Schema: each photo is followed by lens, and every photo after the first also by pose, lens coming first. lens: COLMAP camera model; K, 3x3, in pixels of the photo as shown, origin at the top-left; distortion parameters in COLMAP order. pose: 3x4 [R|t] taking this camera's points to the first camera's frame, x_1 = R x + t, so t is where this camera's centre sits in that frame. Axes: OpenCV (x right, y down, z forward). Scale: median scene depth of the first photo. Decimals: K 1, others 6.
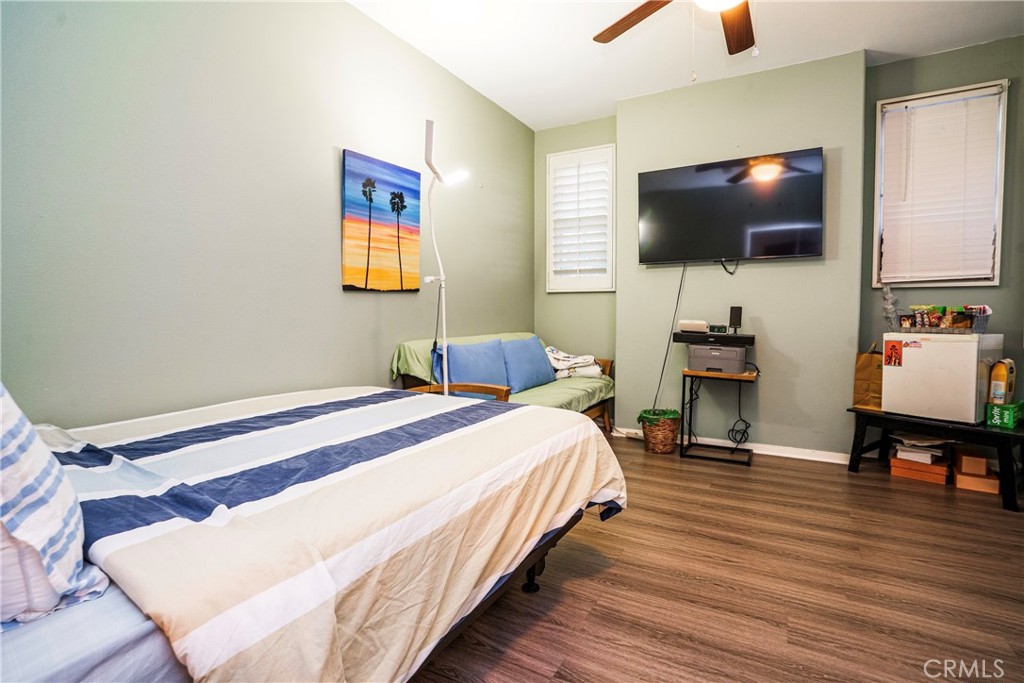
lens RADIAL K [[480.0, 0, 514.8], [0, 480.0, 335.7], [0, 0, 1]] dist [-0.062381, 0.024218]
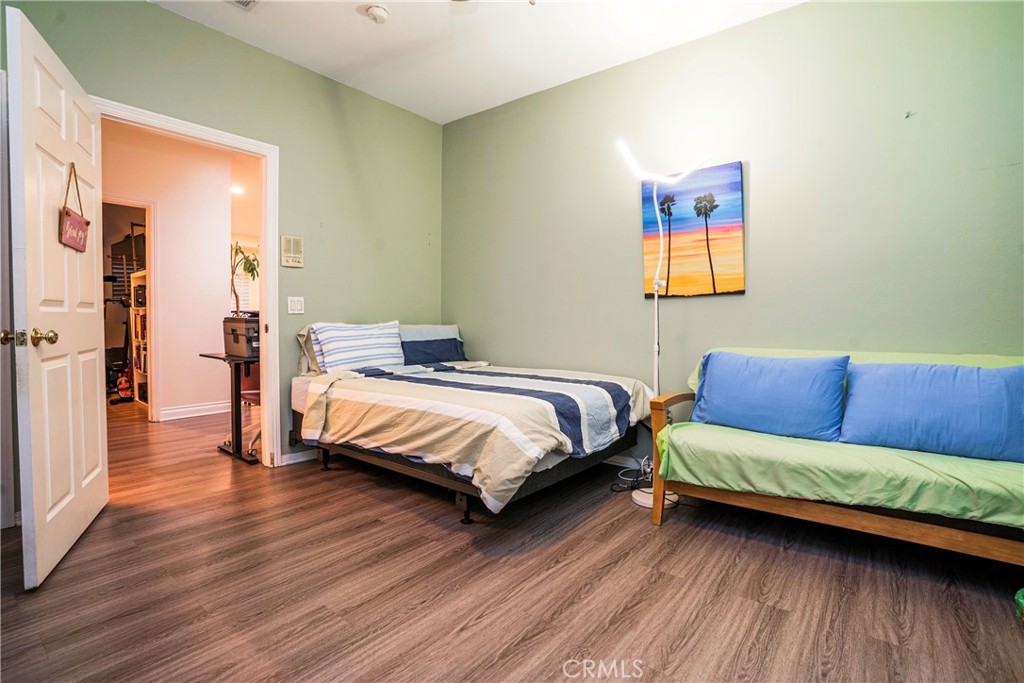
lens RADIAL K [[480.0, 0, 514.8], [0, 480.0, 335.7], [0, 0, 1]] dist [-0.062381, 0.024218]
pose [[-0.127800, 0.028305, -0.991396, 0.835961], [-0.053876, 0.997919, 0.035436, -0.025857], [0.990336, 0.057941, -0.126009, 0.800739]]
